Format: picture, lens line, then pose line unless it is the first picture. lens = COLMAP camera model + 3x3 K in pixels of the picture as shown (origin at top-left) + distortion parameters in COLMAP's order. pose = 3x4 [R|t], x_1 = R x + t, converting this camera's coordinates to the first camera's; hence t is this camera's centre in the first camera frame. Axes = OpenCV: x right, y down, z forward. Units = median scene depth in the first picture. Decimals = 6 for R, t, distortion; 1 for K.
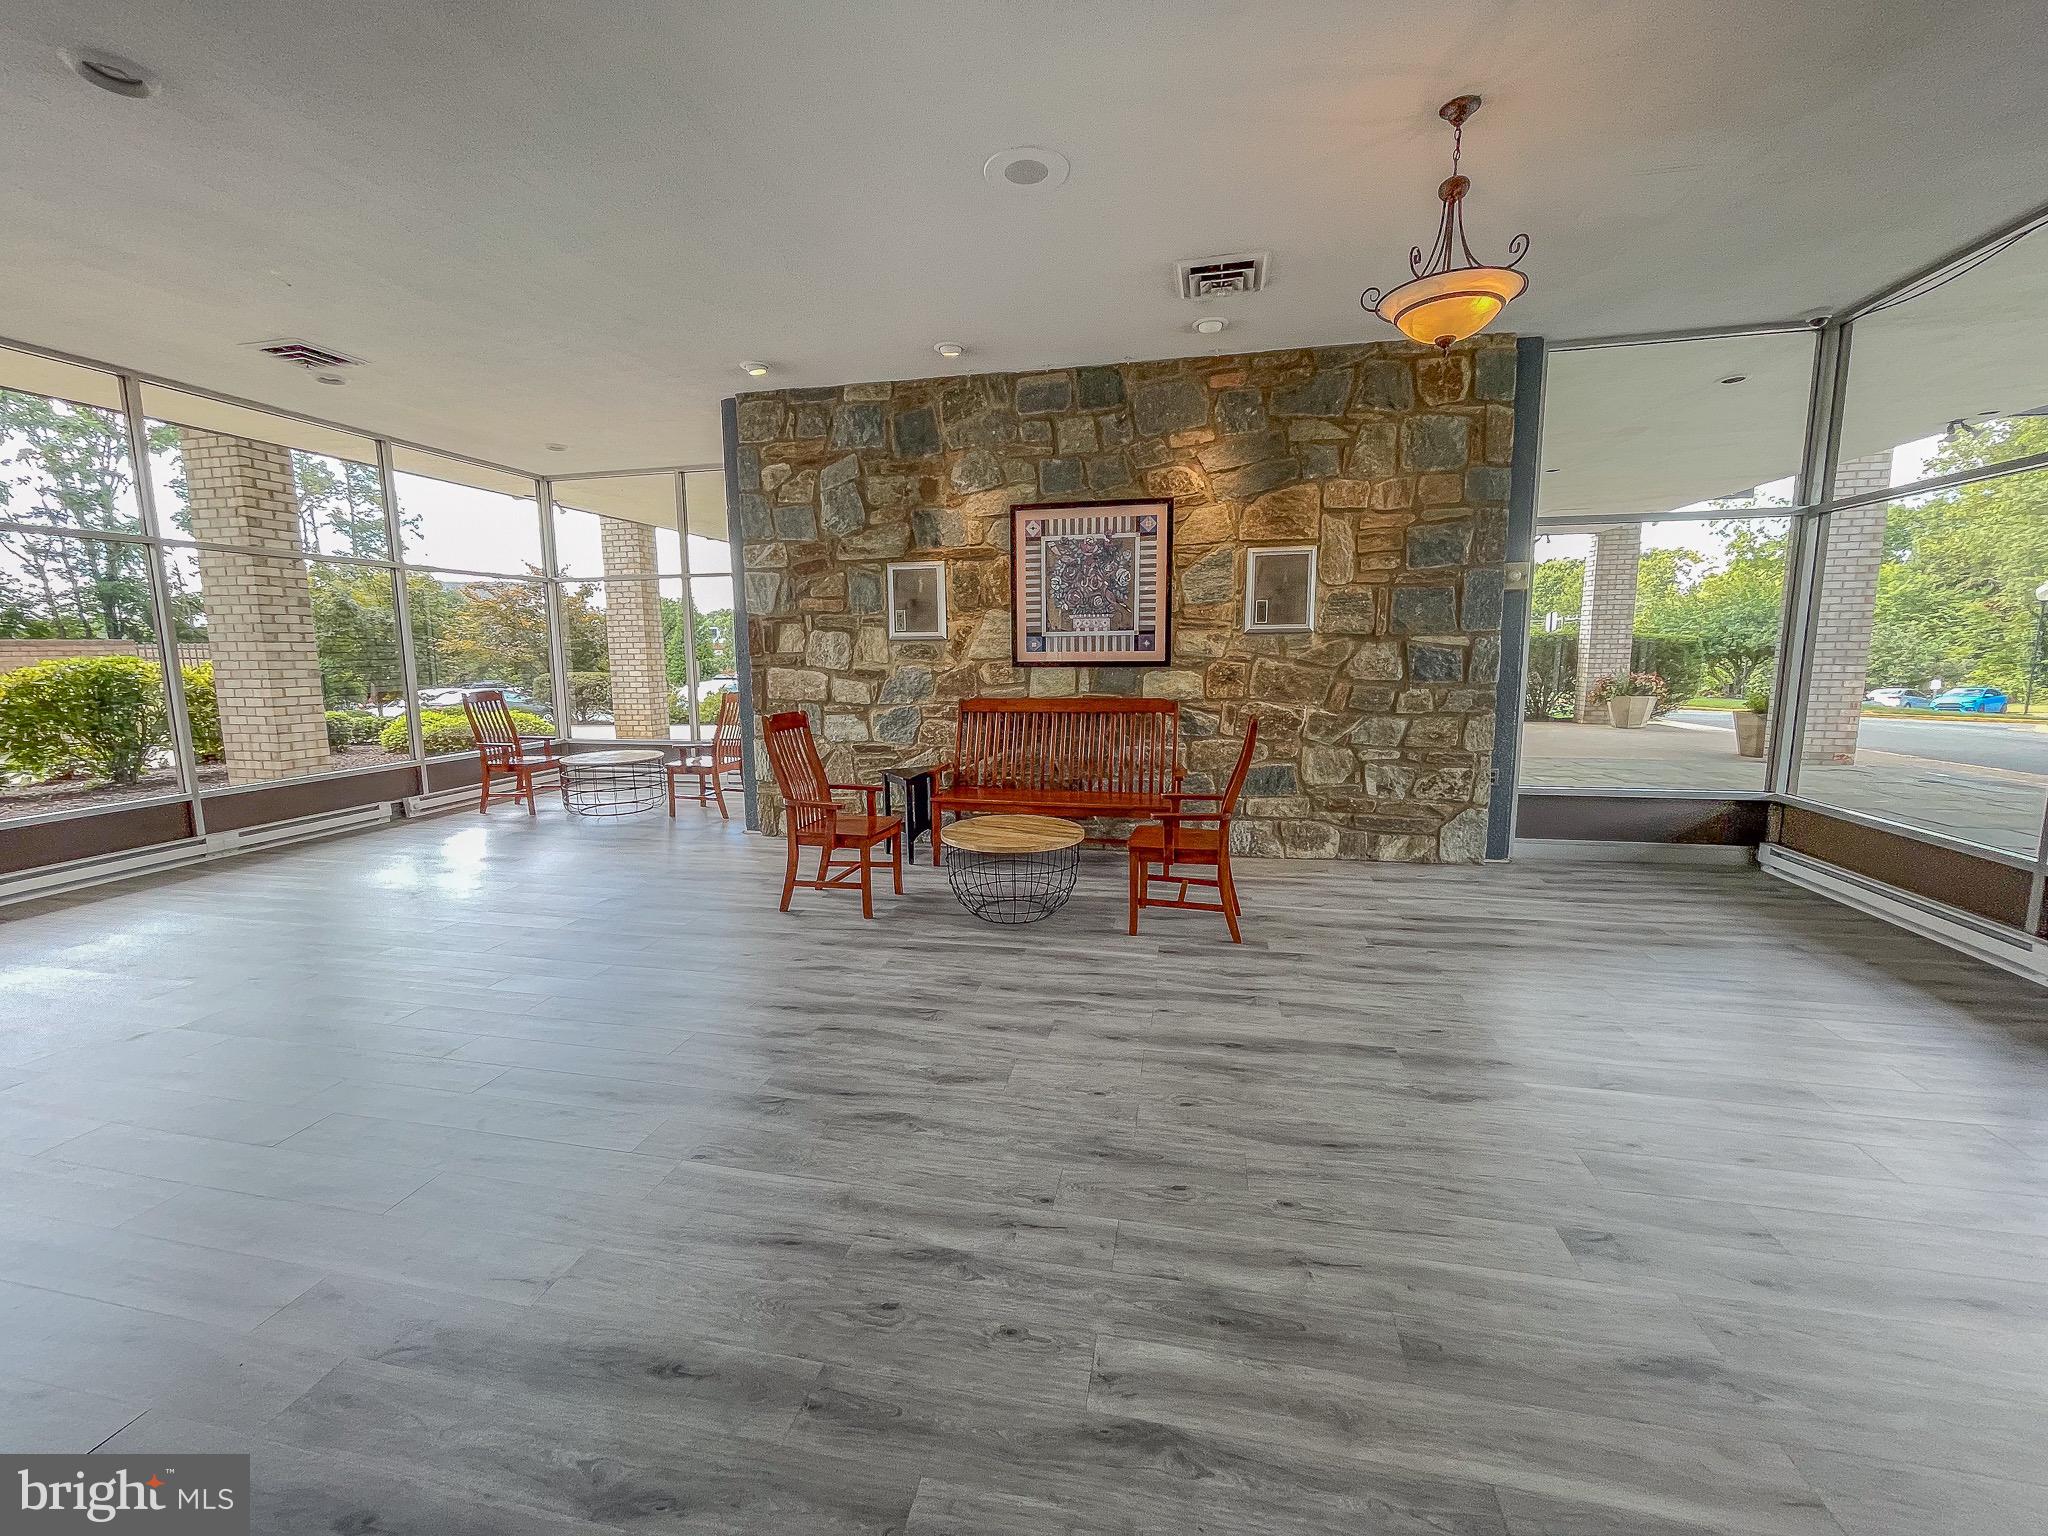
lens RADIAL K [[827.6, 0, 1029.6], [0, 827.6, 756.8], [0, 0, 1]] dist [0.002305, -0.002182]
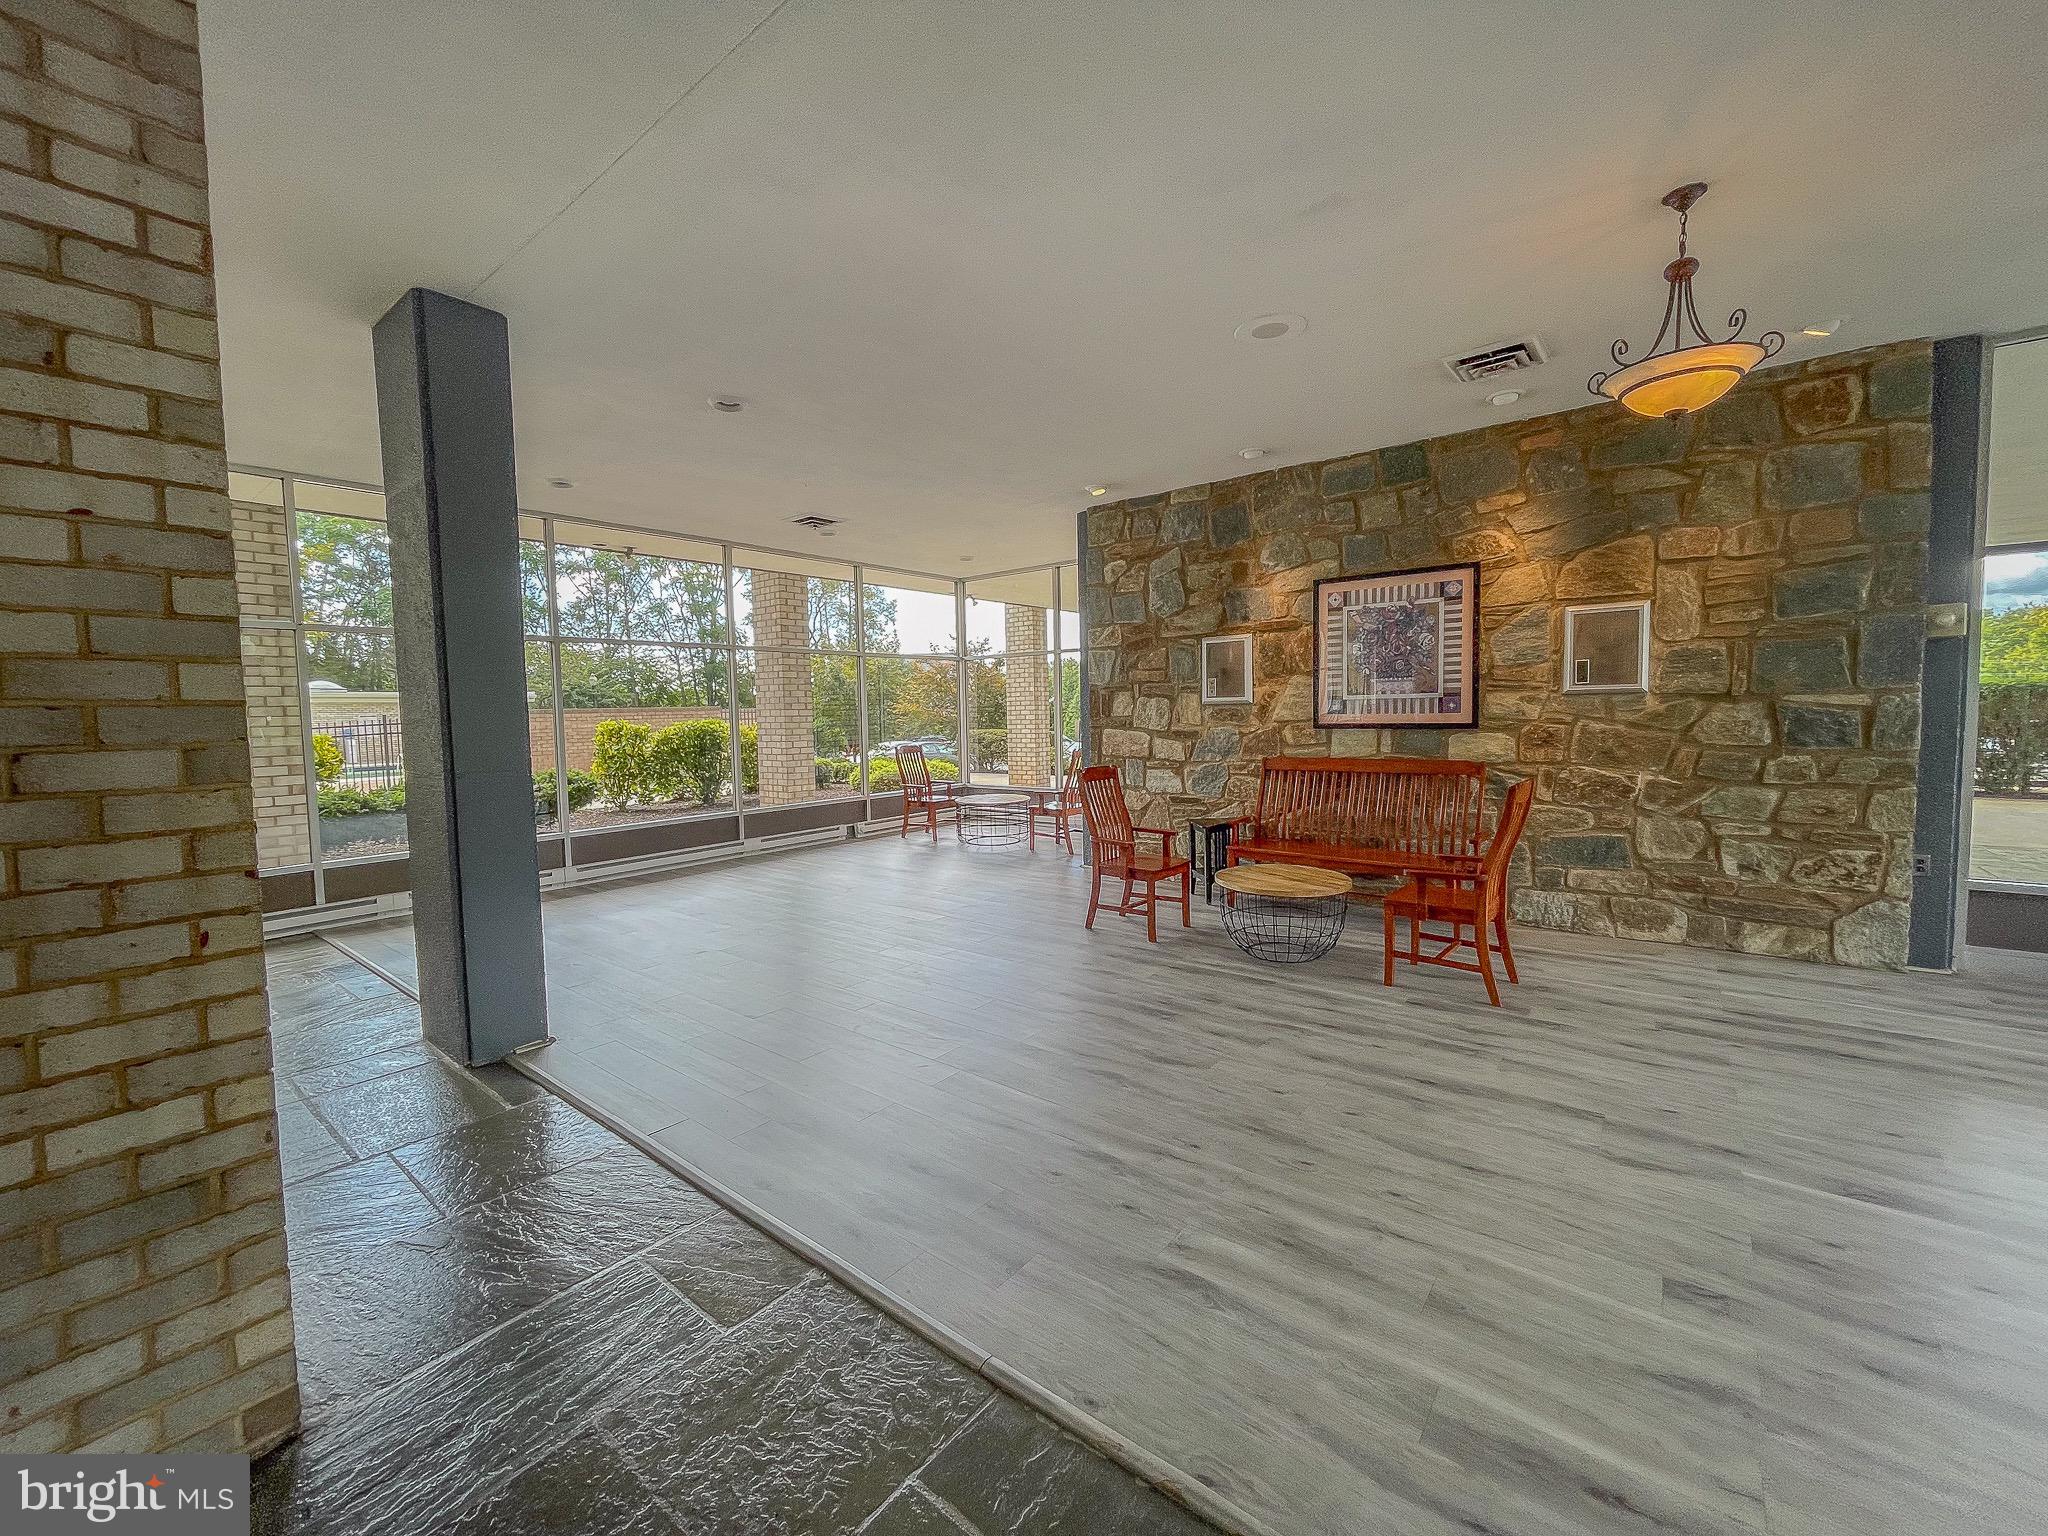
lens RADIAL K [[825.3, 0, 1028.0], [0, 825.3, 752.1], [0, 0, 1]] dist [-0.000761, -0.000083]
pose [[0.893921, 0.014429, -0.447992, 0.135004], [-0.046991, 0.996991, -0.061655, 0.004926], [0.445754, 0.076166, 0.891909, -0.119280]]
